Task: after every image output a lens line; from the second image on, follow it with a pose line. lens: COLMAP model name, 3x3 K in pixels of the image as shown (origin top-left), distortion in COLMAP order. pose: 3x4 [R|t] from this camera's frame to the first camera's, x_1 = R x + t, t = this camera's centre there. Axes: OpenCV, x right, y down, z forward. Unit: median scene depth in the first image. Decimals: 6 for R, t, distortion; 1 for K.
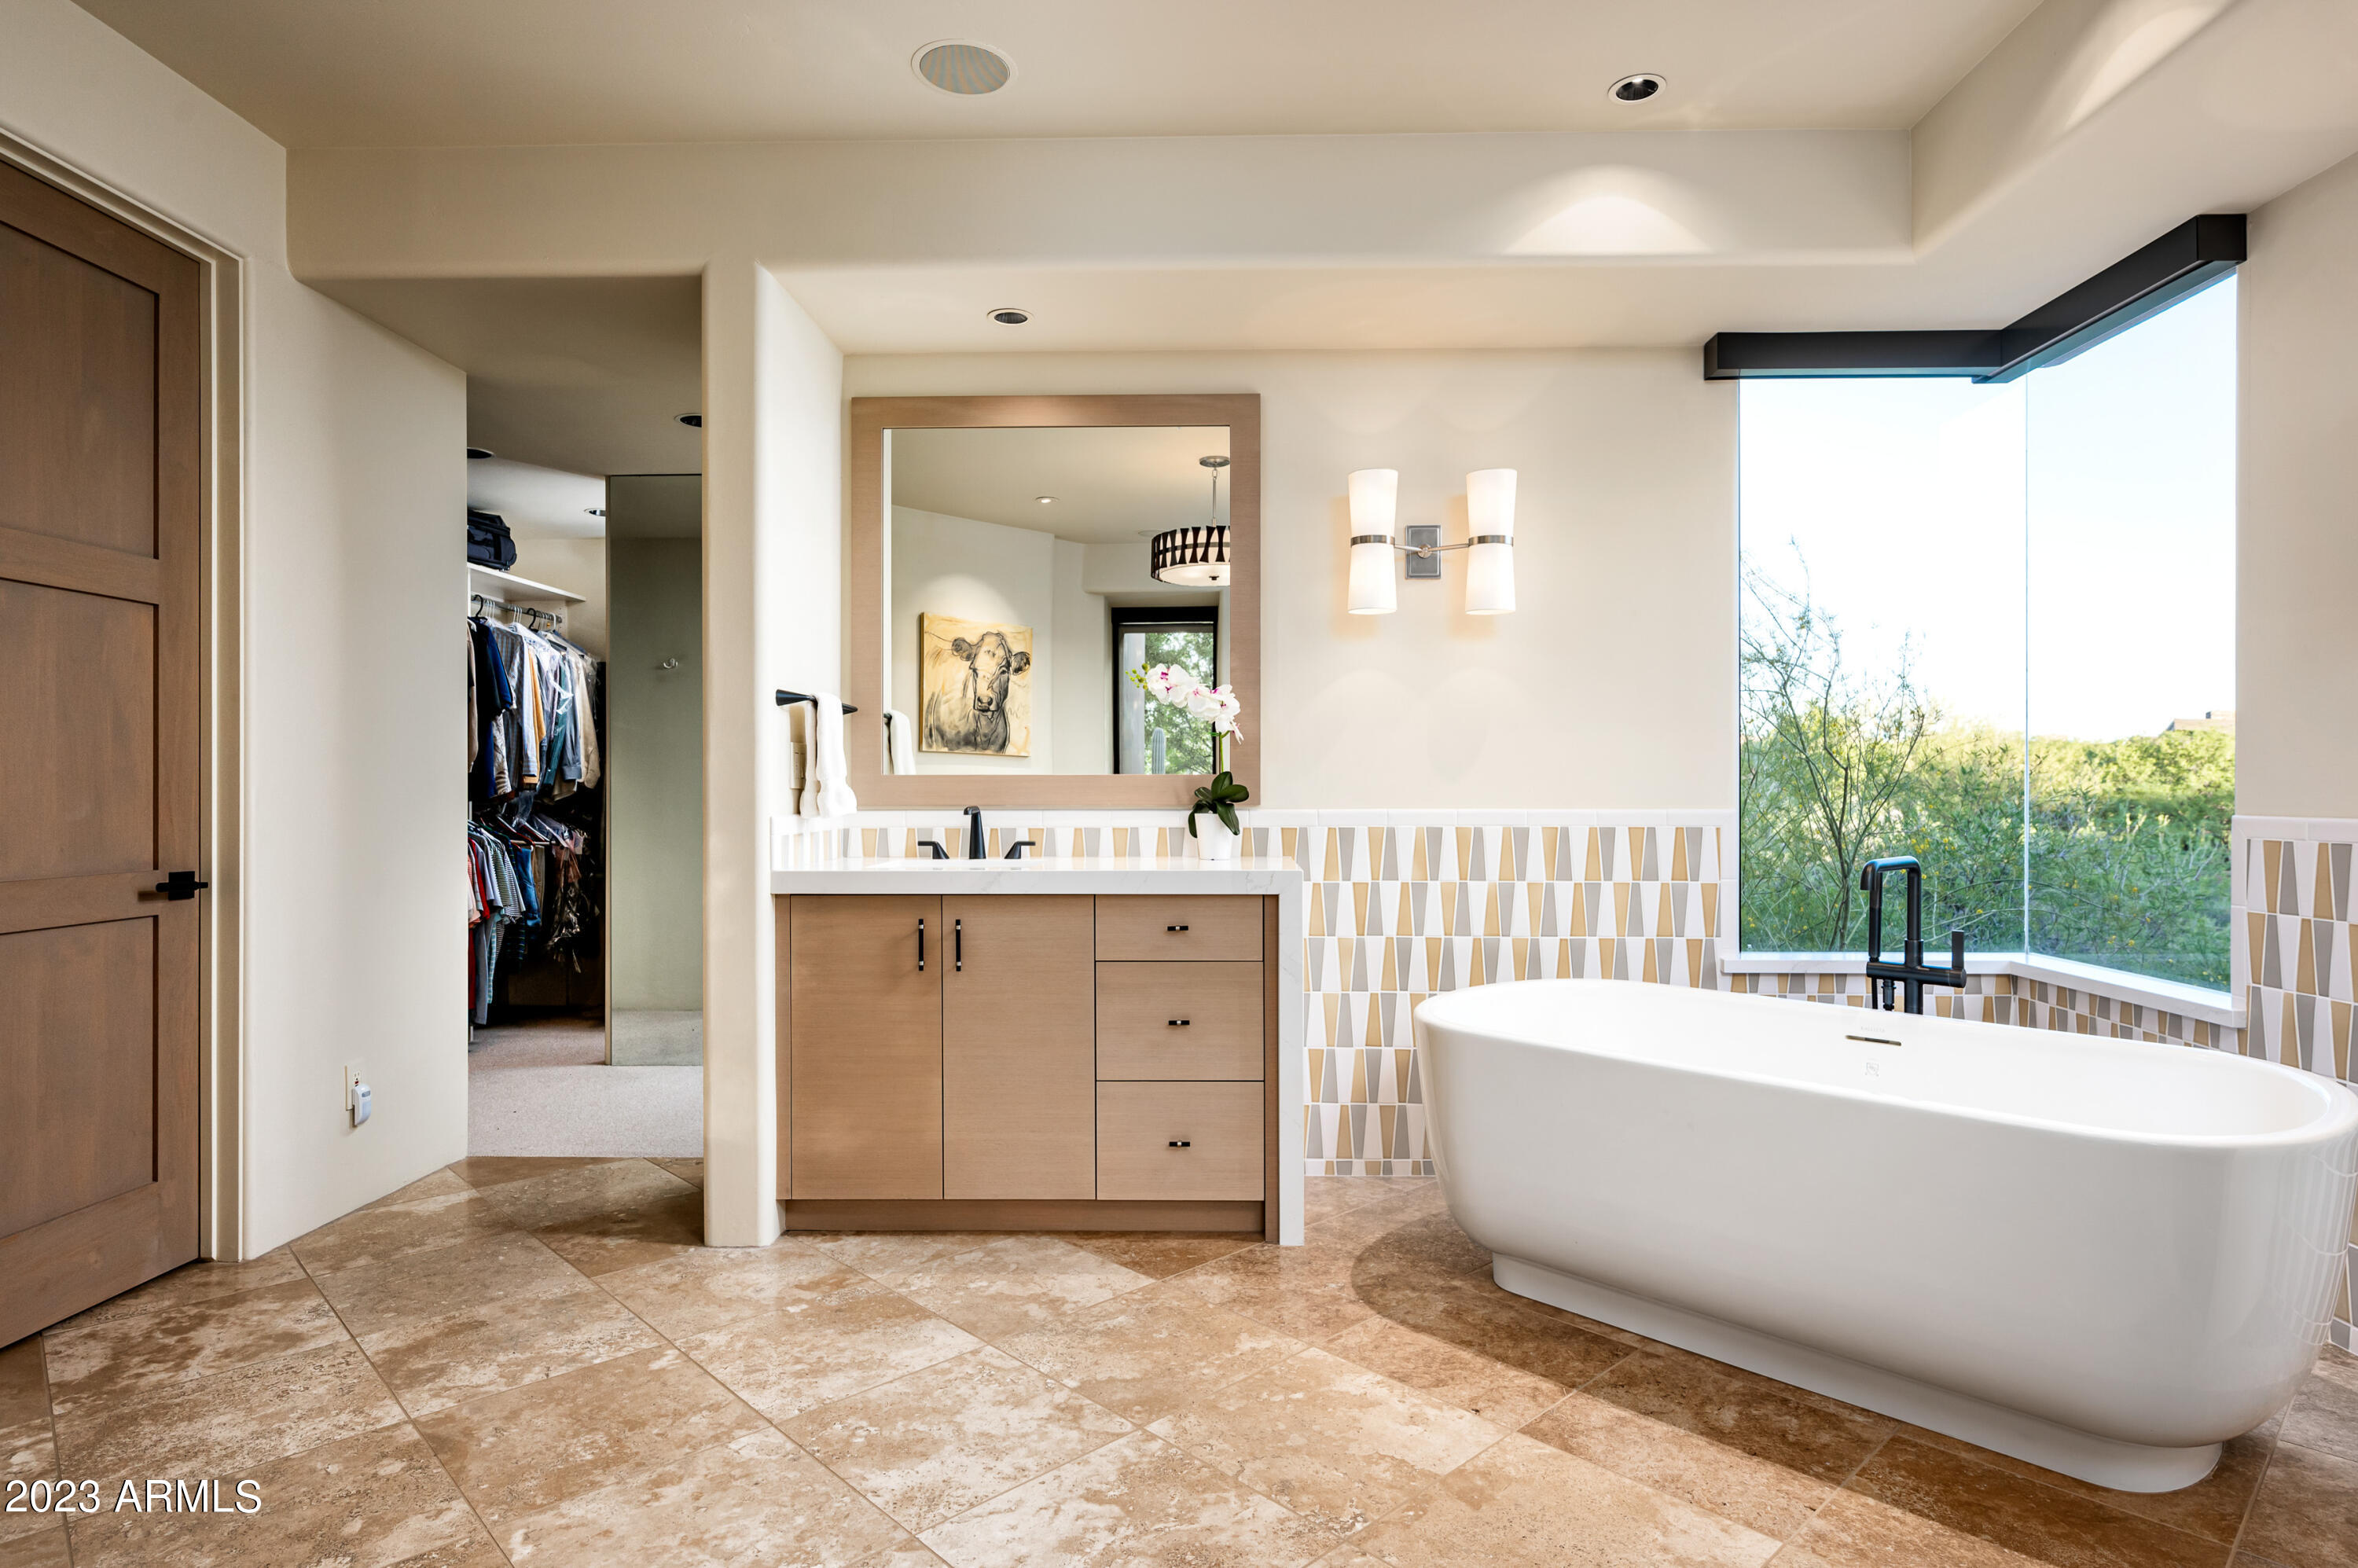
lens RADIAL K [[1181.3, 0, 1191.1], [0, 1181.3, 796.4], [0, 0, 1]] dist [0.032684, 0.000755]
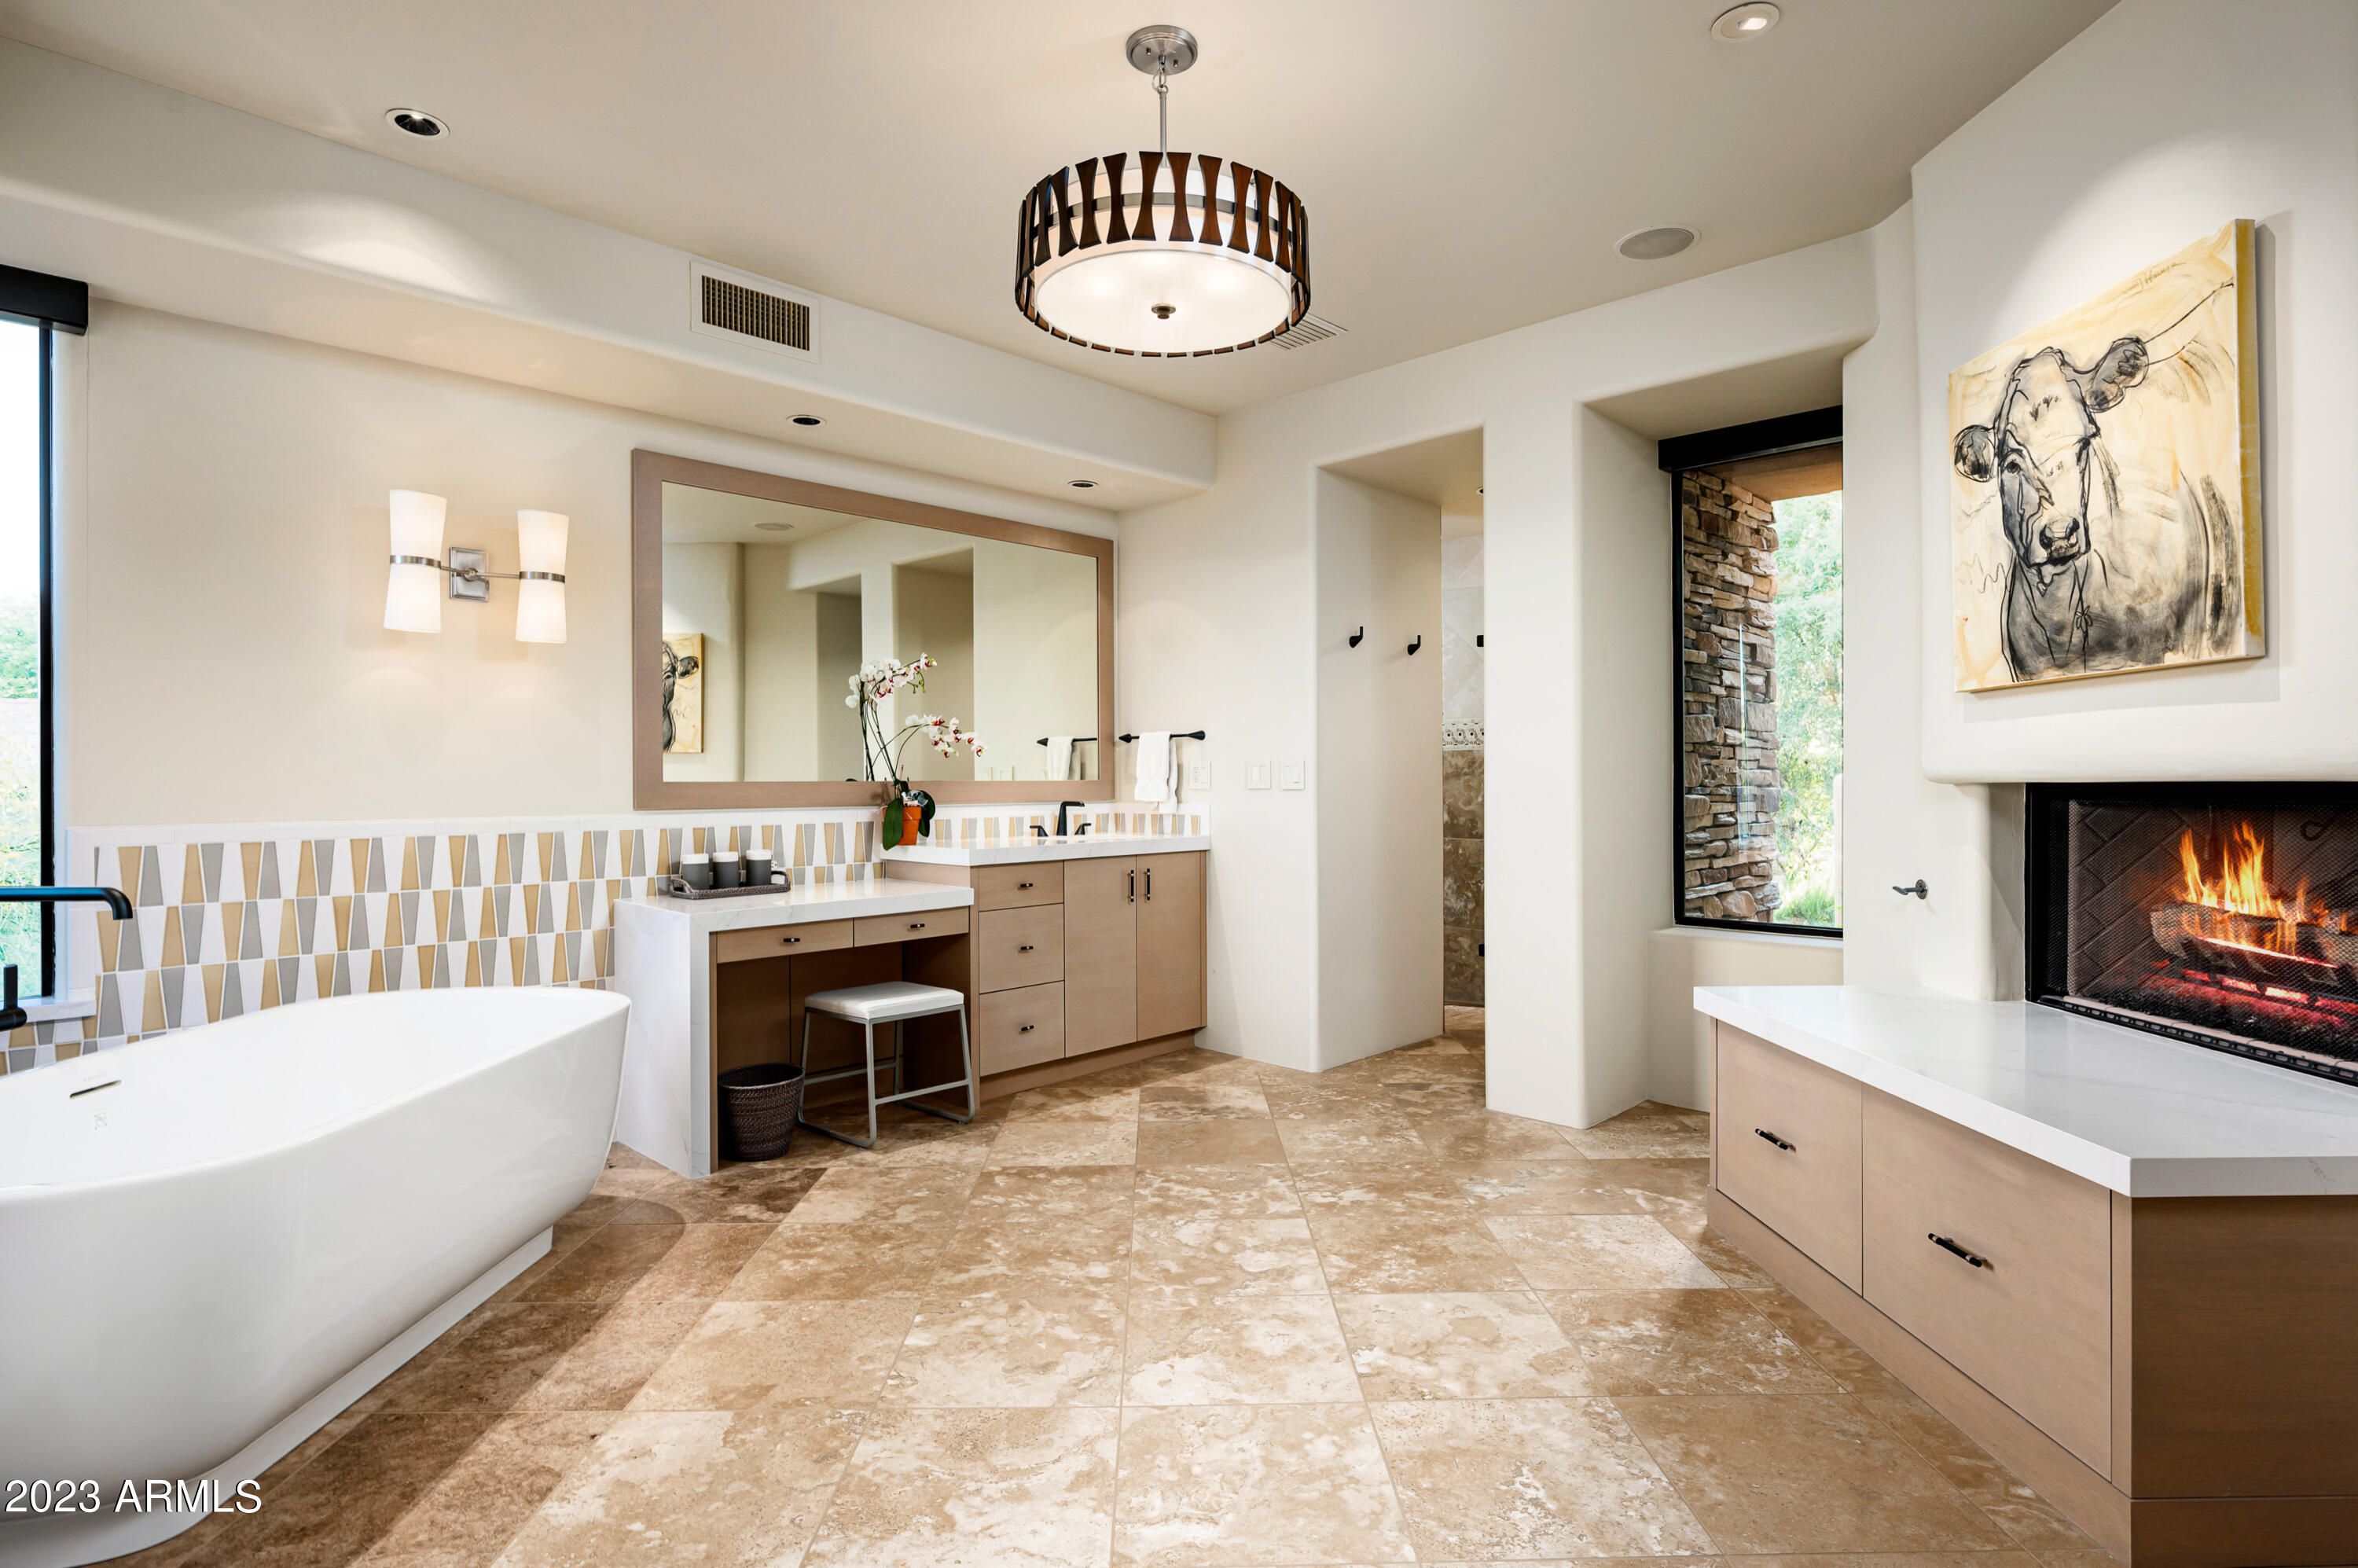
lens RADIAL K [[1212.5, 0, 1183.3], [0, 1212.5, 791.7], [0, 0, 1]] dist [-0.001242, -0.000235]
pose [[-0.739656, 0.016590, 0.672781, -0.757277], [0.010265, 0.999858, -0.013371, 0.010934], [-0.672907, -0.002984, -0.739721, 1.361448]]
